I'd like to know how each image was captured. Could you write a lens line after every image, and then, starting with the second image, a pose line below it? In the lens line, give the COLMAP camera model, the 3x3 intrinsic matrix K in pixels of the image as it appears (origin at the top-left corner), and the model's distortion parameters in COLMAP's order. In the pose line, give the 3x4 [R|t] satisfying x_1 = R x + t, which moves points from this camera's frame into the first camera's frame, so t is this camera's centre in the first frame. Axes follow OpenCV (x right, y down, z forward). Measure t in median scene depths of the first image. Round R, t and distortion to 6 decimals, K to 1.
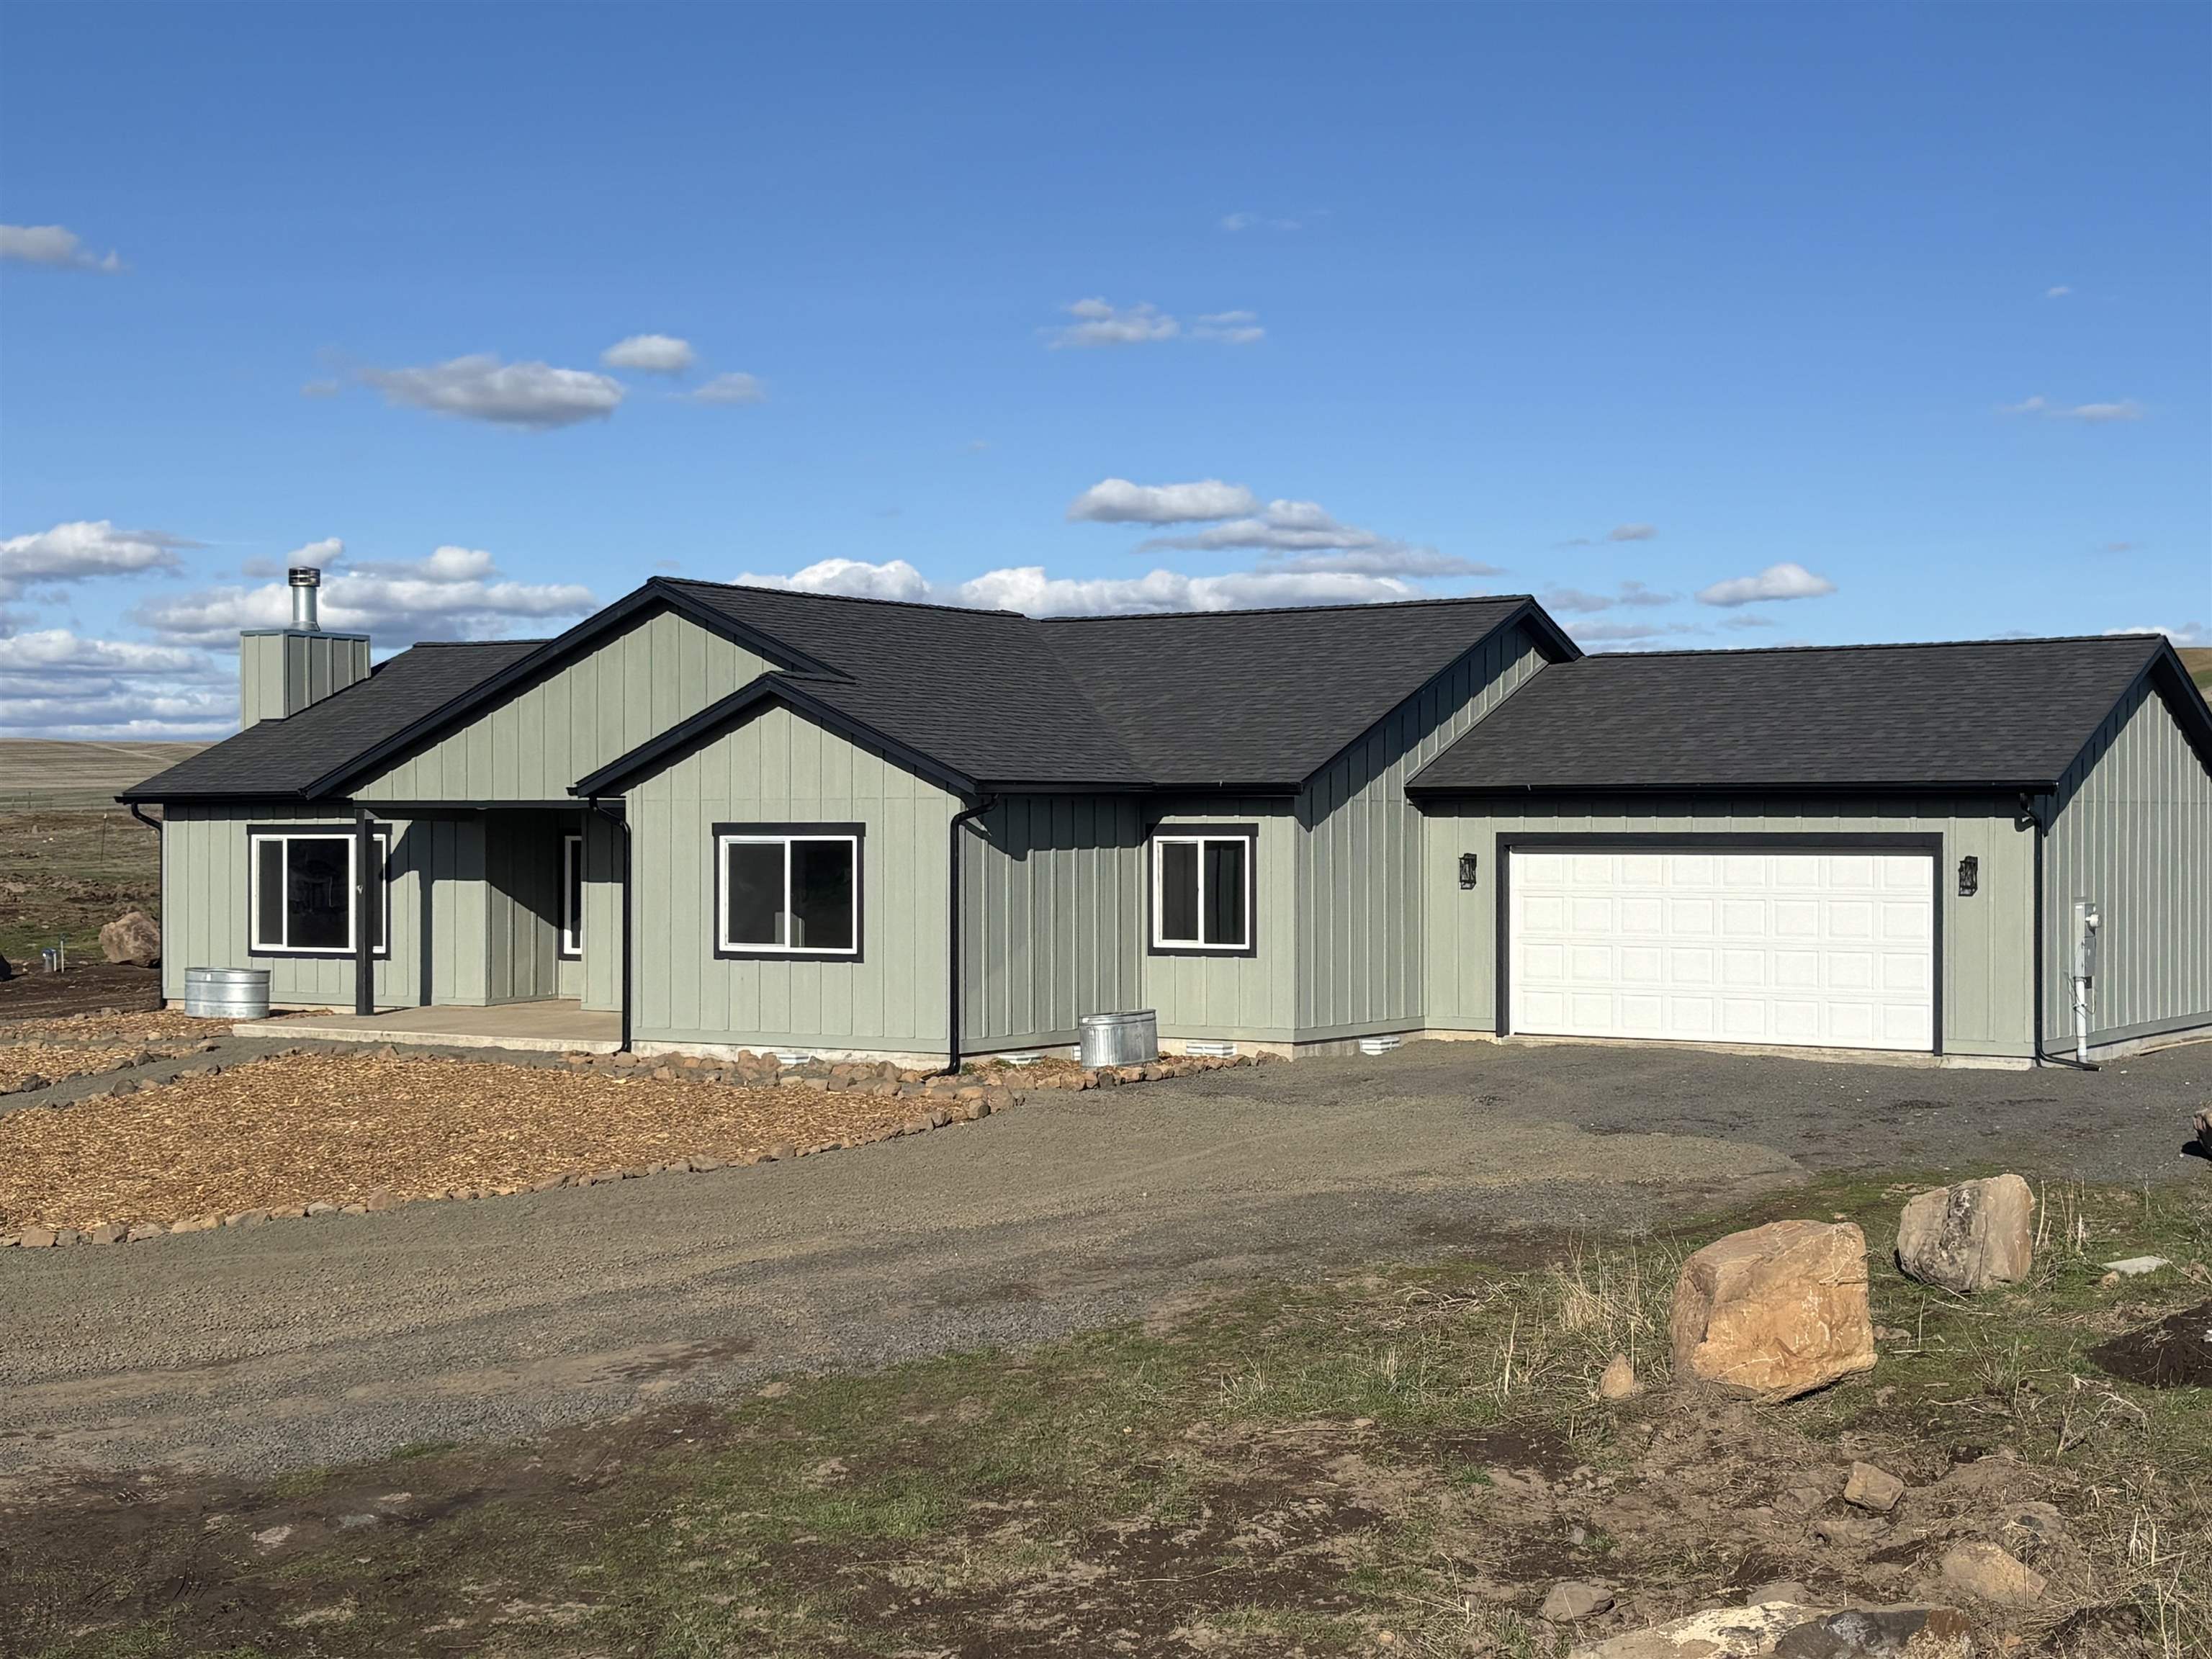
lens RADIAL K [[3246.8, 0, 1094.4], [0, 3246.8, 850.3], [0, 0, 1]] dist [0.033675, 0.000000]
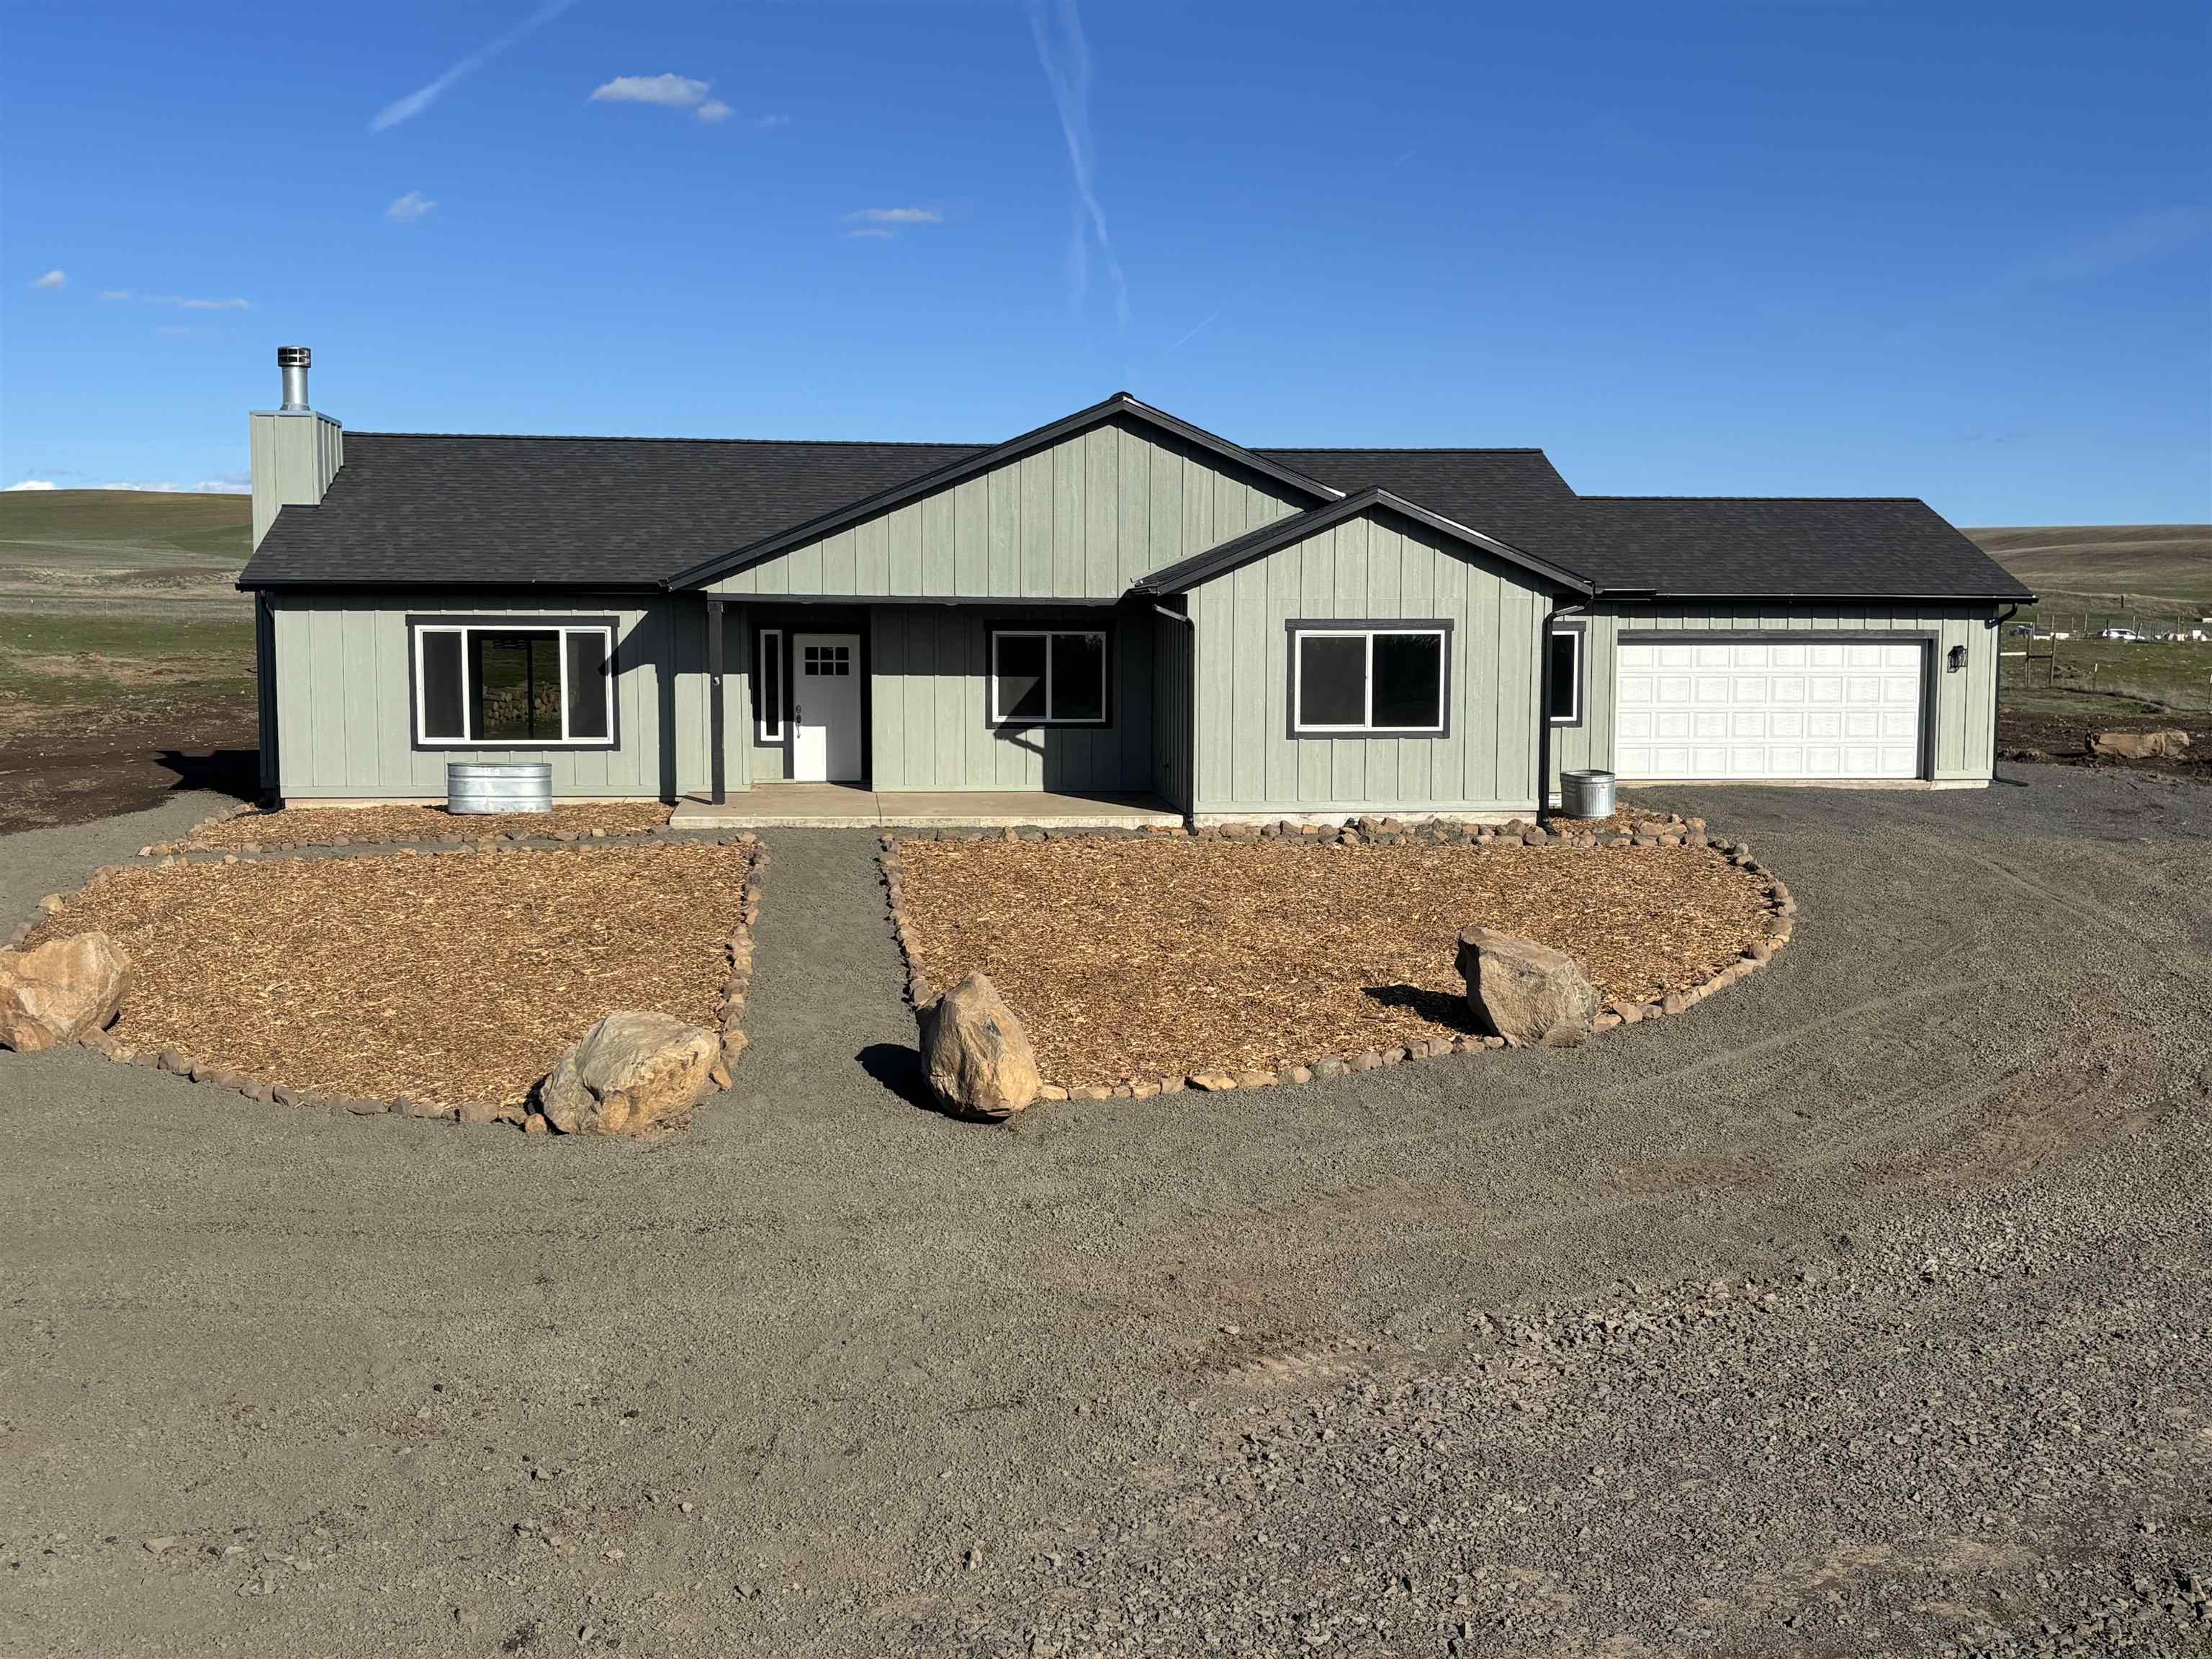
lens RADIAL K [[2330.7, 0, 1117.6], [0, 2330.7, 849.6], [0, 0, 1]] dist [0.014828, 0.000000]
pose [[0.768695, -0.058131, 0.636969, -0.683368], [-0.000446, 0.995813, 0.091417, -0.002660], [-0.639616, -0.070556, 0.765450, 0.409089]]
